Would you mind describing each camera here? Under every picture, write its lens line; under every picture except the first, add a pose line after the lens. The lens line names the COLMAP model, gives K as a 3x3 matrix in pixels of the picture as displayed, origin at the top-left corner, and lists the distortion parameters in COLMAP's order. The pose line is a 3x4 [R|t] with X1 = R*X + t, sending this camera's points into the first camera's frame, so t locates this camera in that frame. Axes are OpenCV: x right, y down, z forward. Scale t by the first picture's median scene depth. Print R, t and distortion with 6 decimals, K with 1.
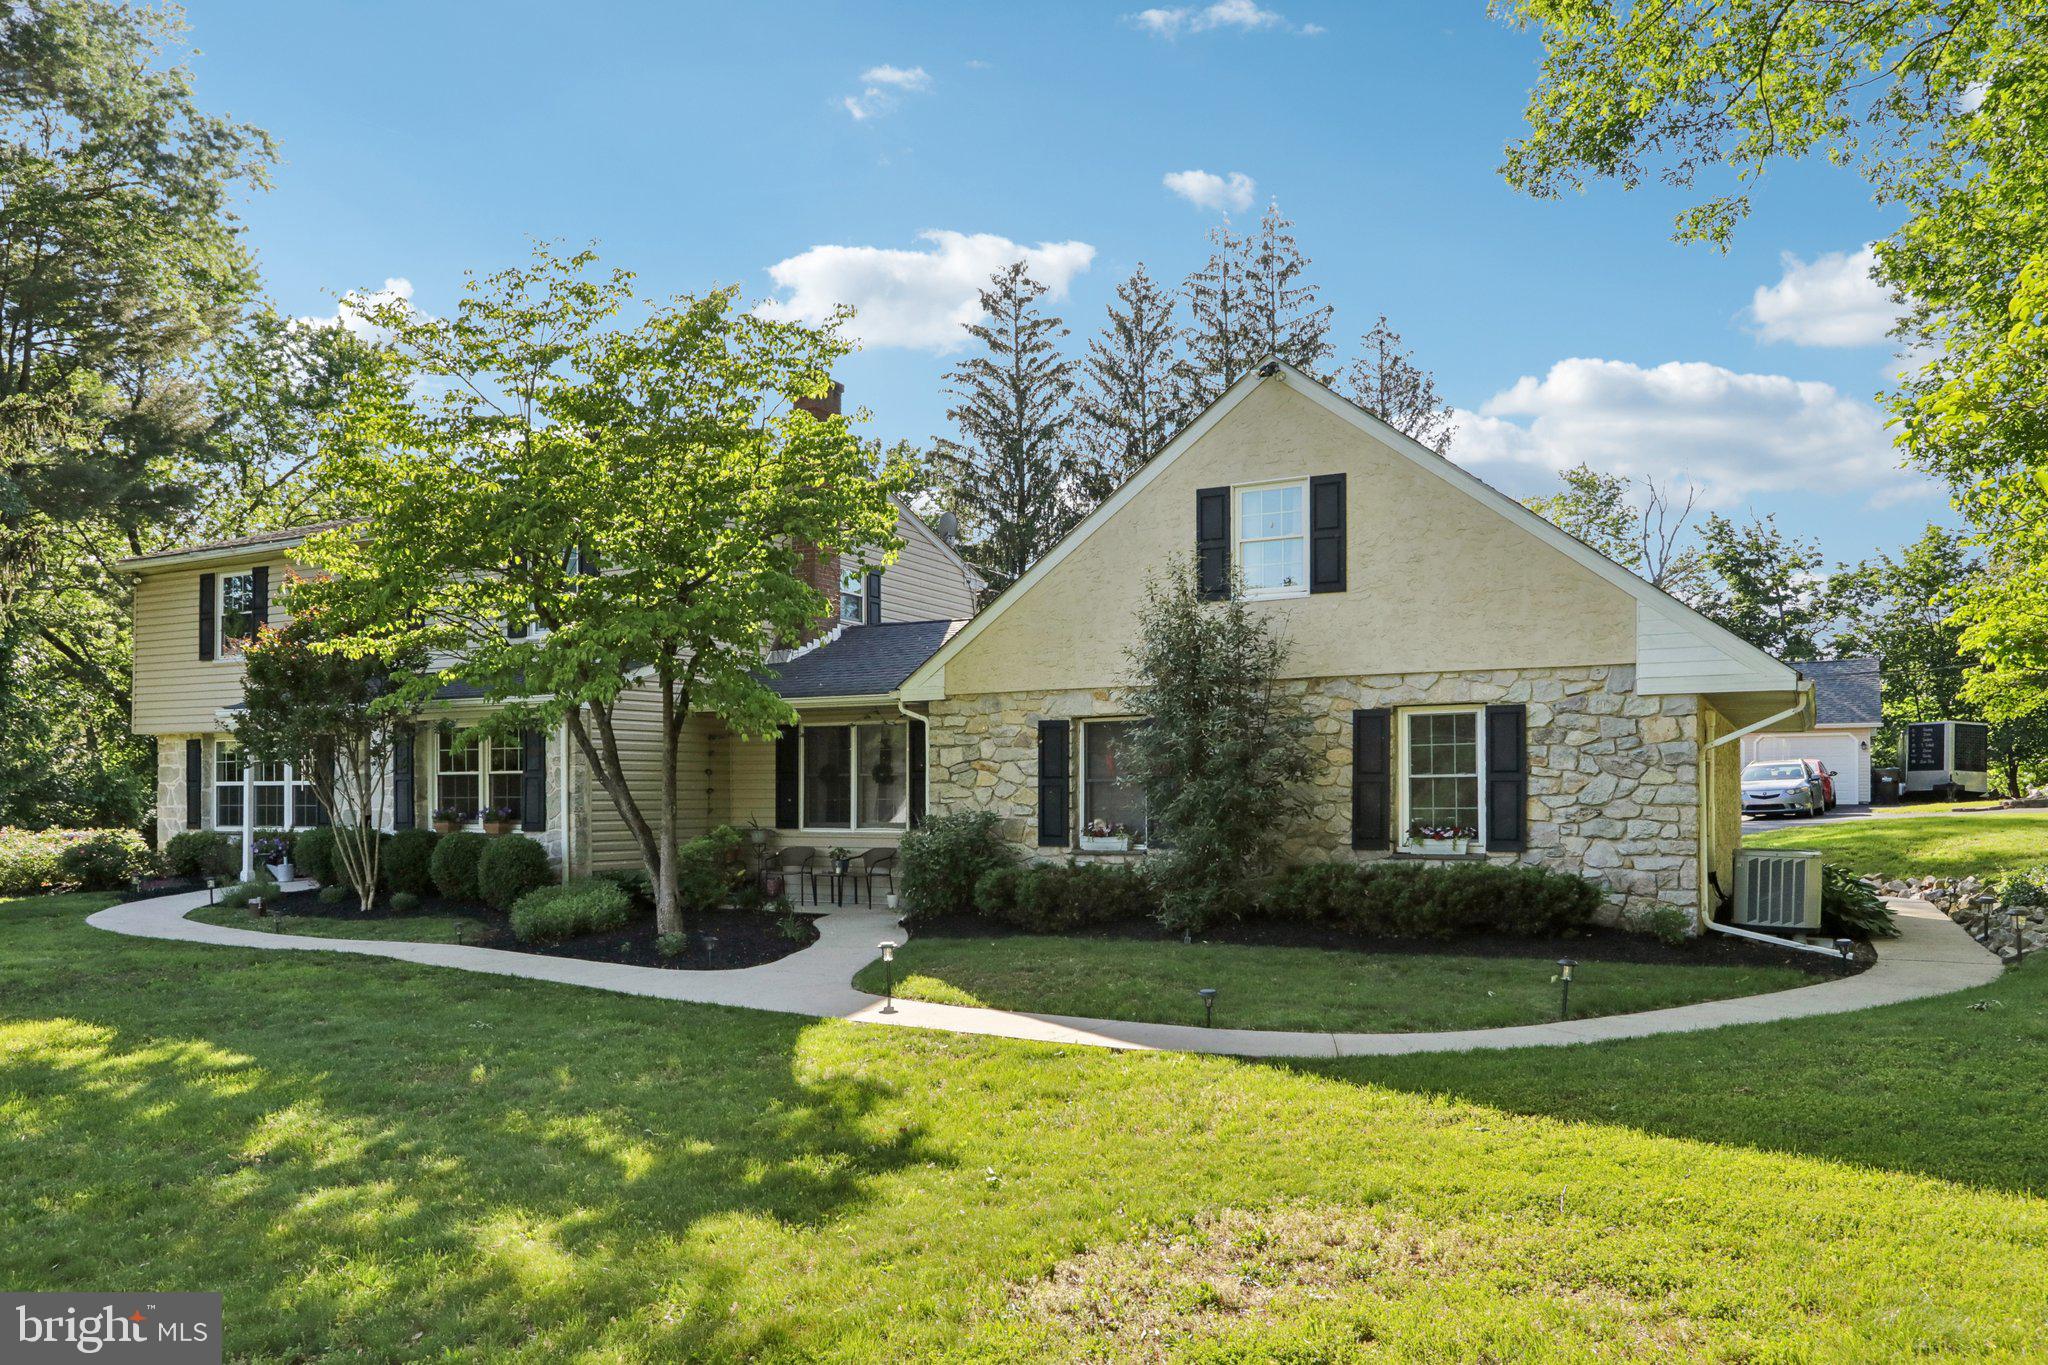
lens RADIAL K [[1422.4, 0, 1024.2], [0, 1422.4, 787.6], [0, 0, 1]] dist [0.000039, -0.000396]
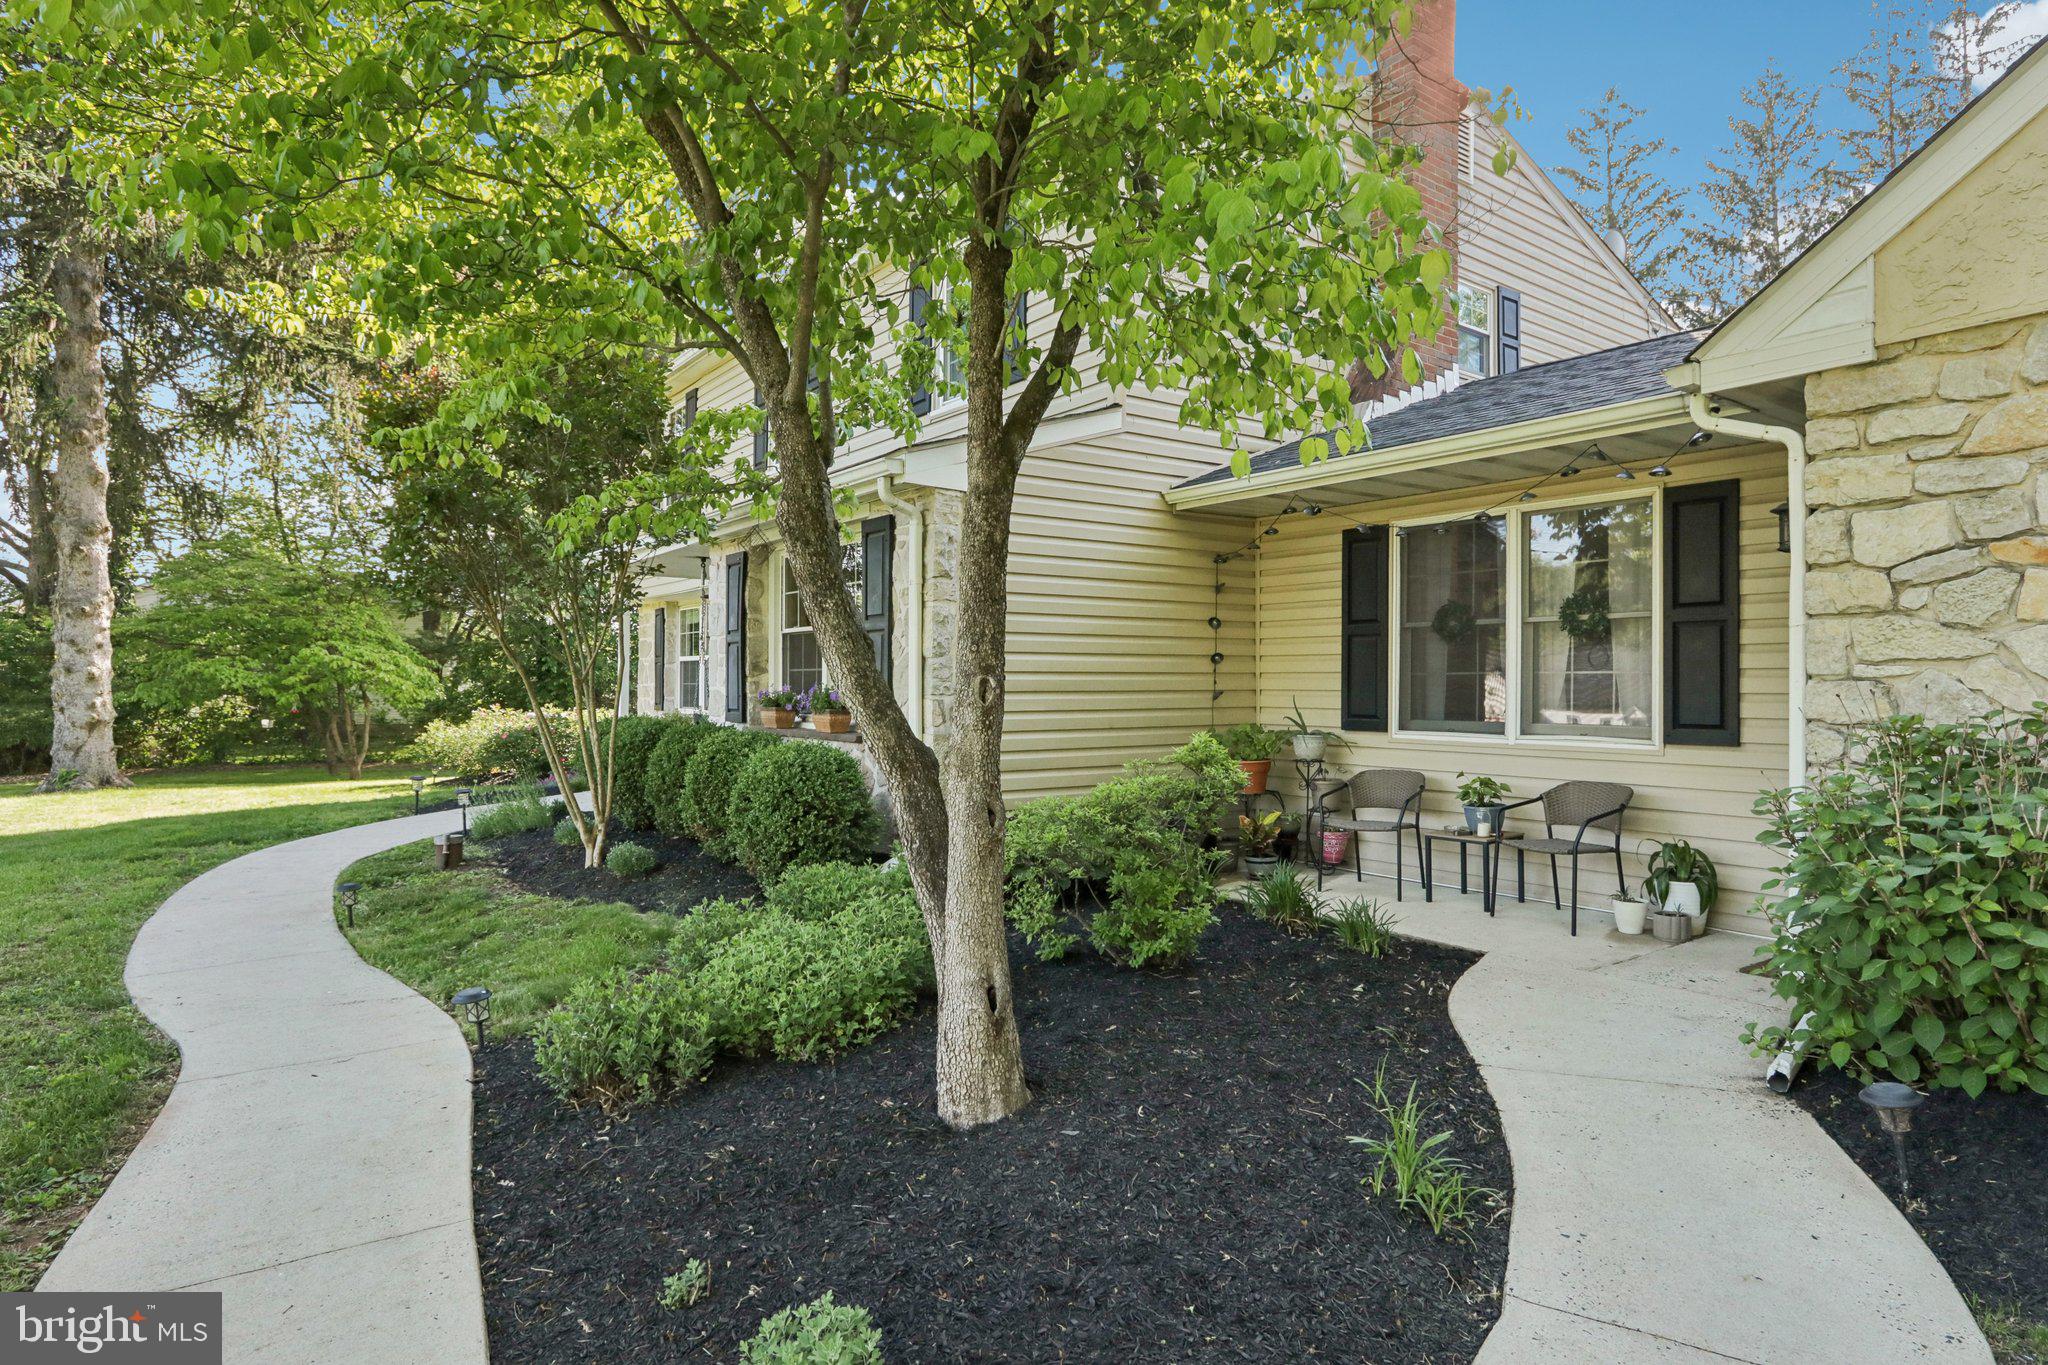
lens RADIAL K [[1111.5, 0, 1032.7], [0, 1111.5, 676.5], [0, 0, 1]] dist [-0.008507, -0.001330]
pose [[0.905523, 0.001658, -0.424295, -0.116620], [-0.002113, 0.999998, -0.000602, 0.010639], [0.424293, 0.001441, 0.905524, 0.652140]]
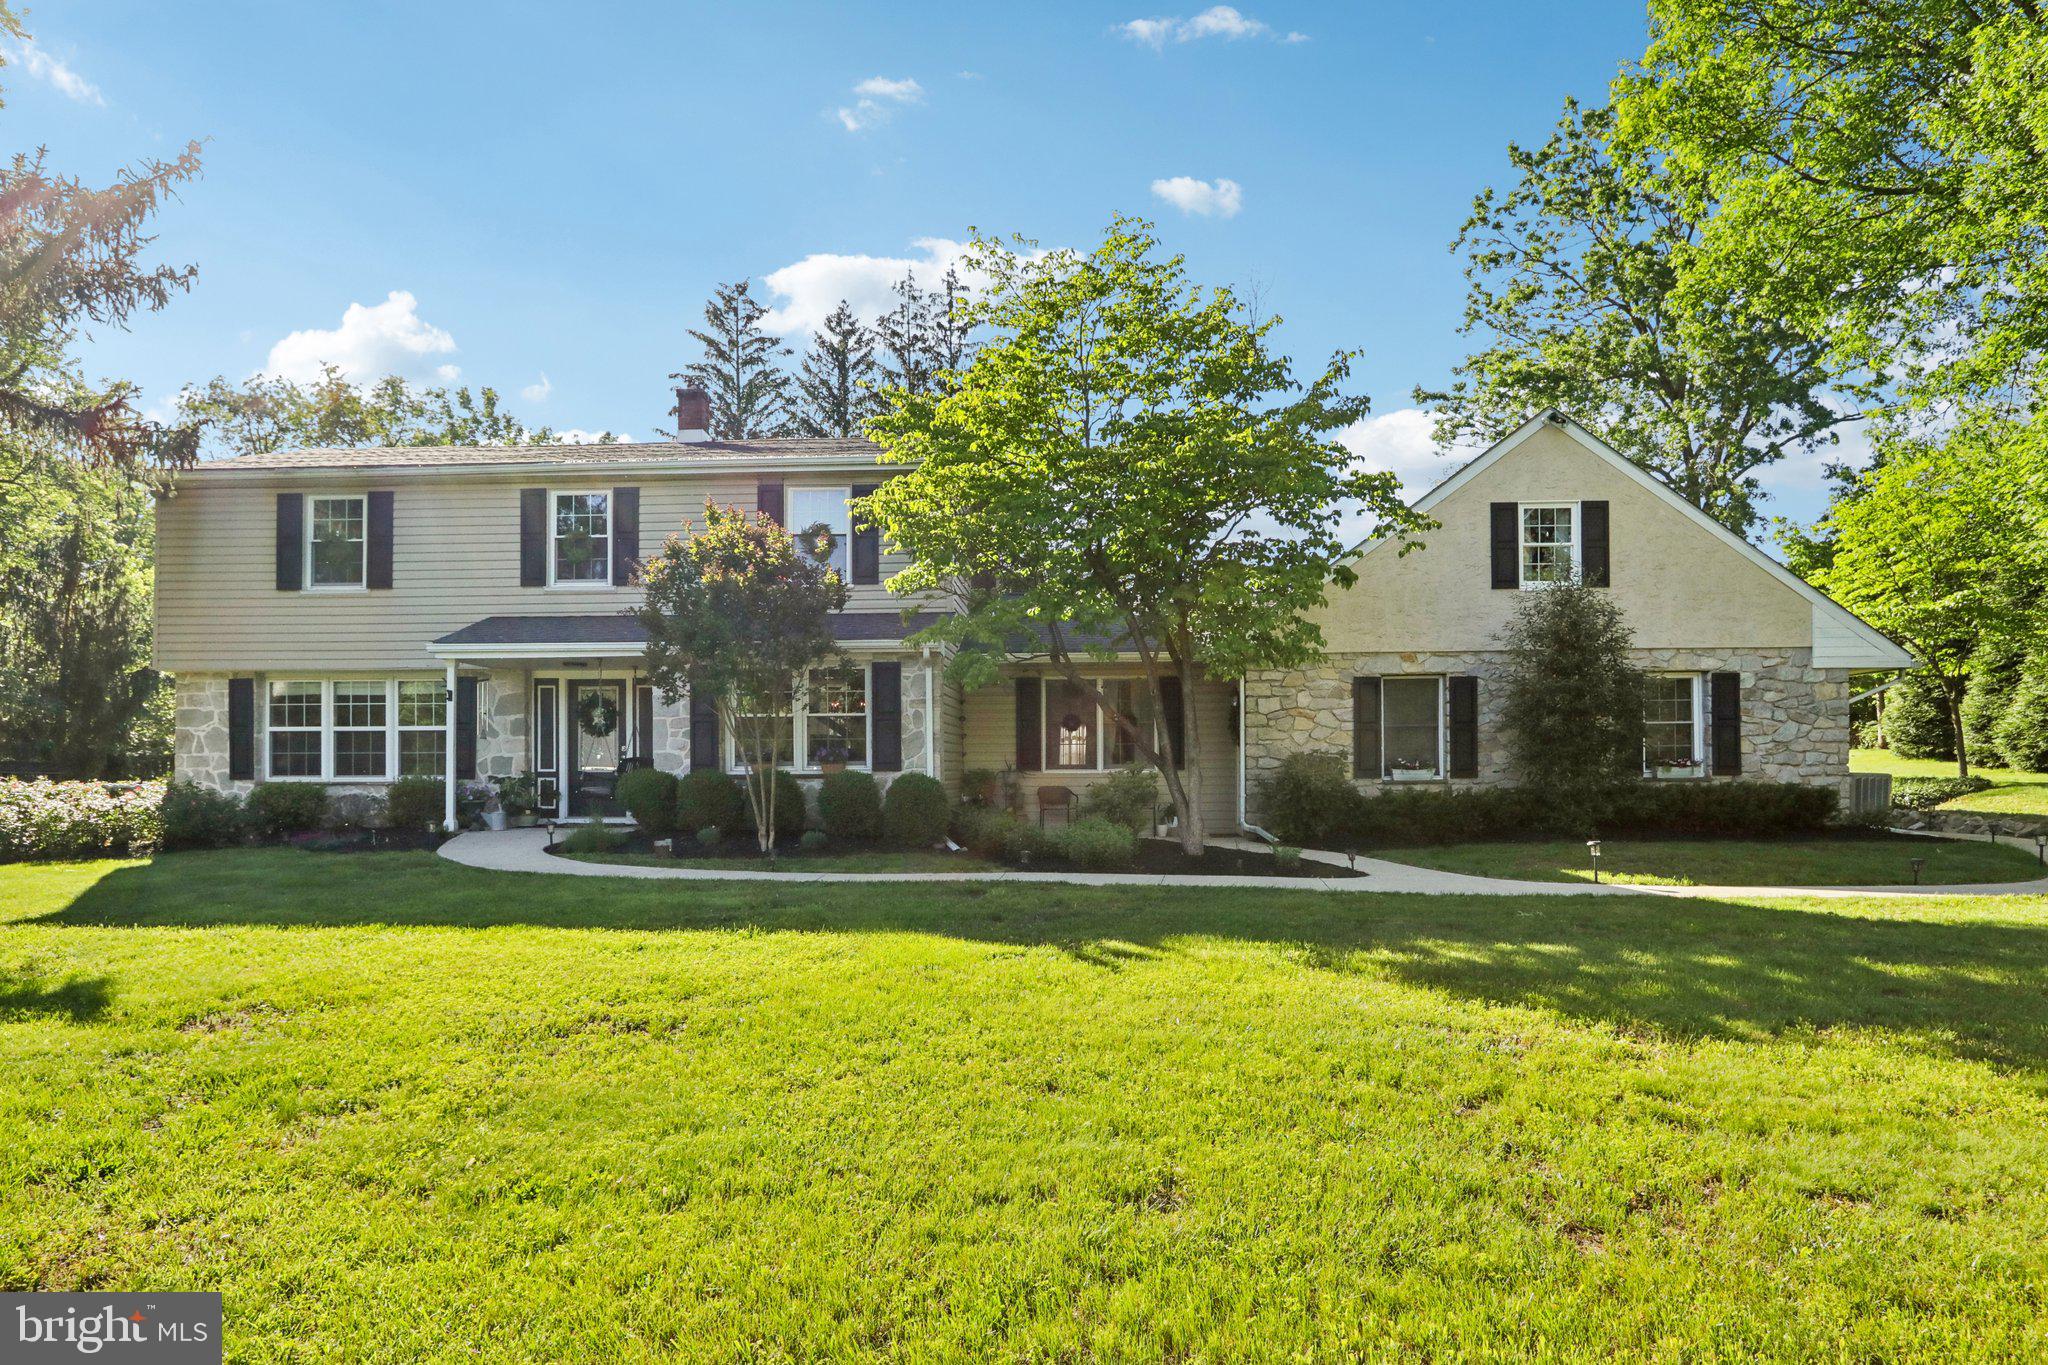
lens RADIAL K [[1203.7, 0, 1024.4], [0, 1203.7, 746.6], [0, 0, 1]] dist [-0.002945, -0.000344]
pose [[0.903970, 0.005510, 0.427561, -0.635722], [0.000153, 0.999913, -0.013208, 0.024940], [-0.427596, 0.012005, 0.903890, 0.161787]]
